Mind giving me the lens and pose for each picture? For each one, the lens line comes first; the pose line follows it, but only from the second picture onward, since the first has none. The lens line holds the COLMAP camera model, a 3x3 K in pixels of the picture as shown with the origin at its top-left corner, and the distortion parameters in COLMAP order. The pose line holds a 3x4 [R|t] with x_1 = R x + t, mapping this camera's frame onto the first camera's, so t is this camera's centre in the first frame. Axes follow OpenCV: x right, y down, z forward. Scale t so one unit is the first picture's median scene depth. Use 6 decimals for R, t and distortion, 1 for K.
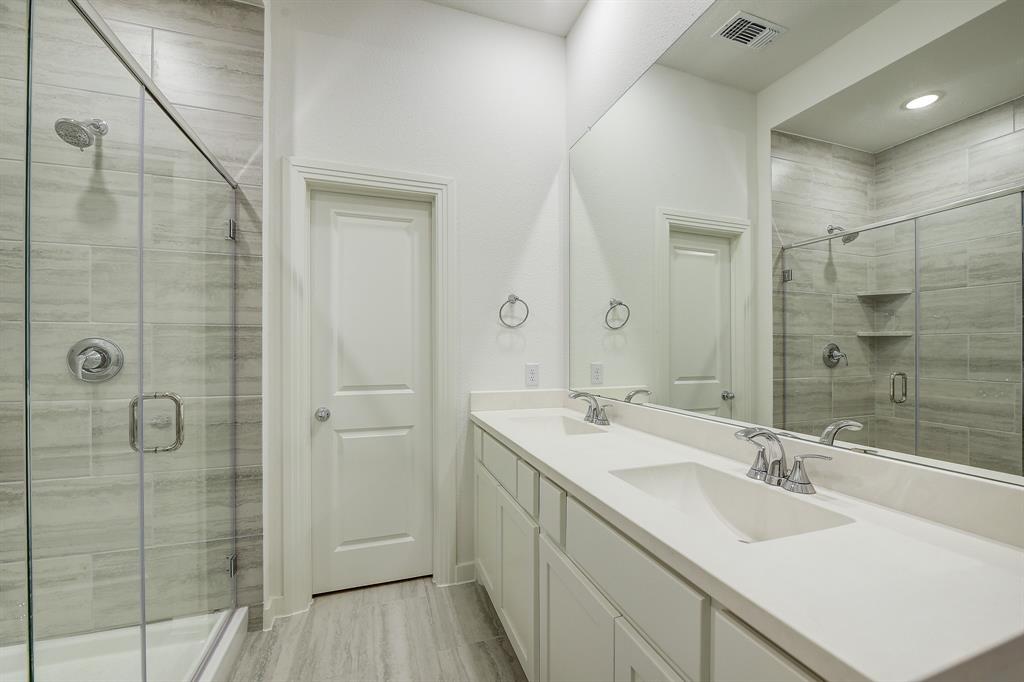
lens RADIAL K [[410.2, 0, 512.5], [0, 410.2, 348.6], [0, 0, 1]] dist [-0.010279, -0.000097]
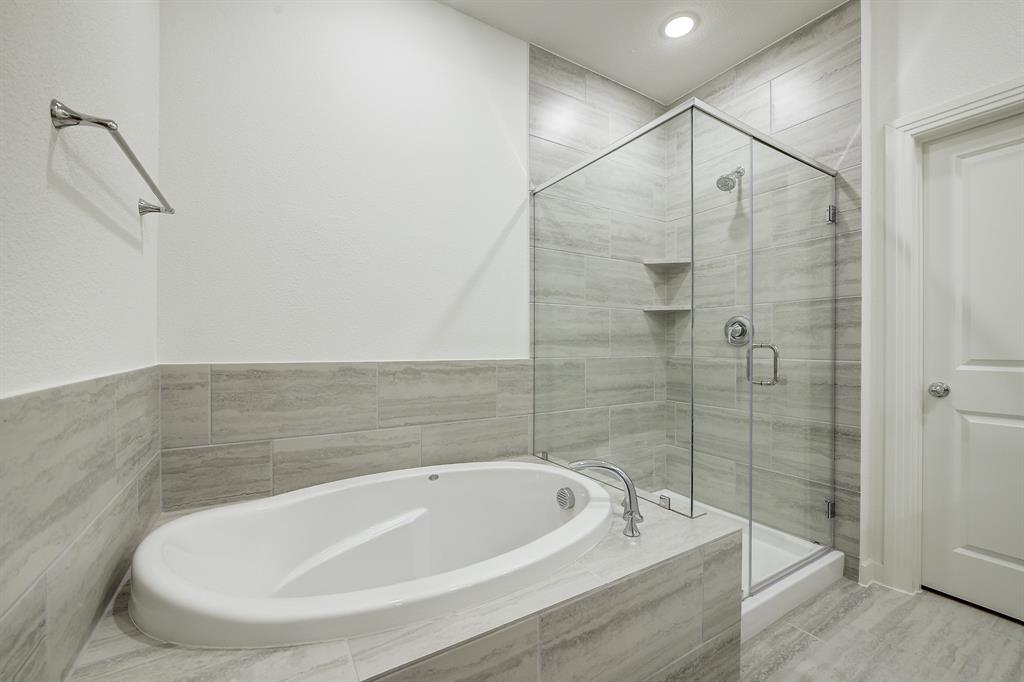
lens RADIAL K [[410.2, 0, 512.5], [0, 410.2, 348.6], [0, 0, 1]] dist [-0.010279, -0.000097]
pose [[0.214238, 0.007761, -0.976751, 0.228411], [-0.000276, 0.999969, 0.007885, 0.074119], [0.976781, -0.001420, 0.214234, -0.111439]]
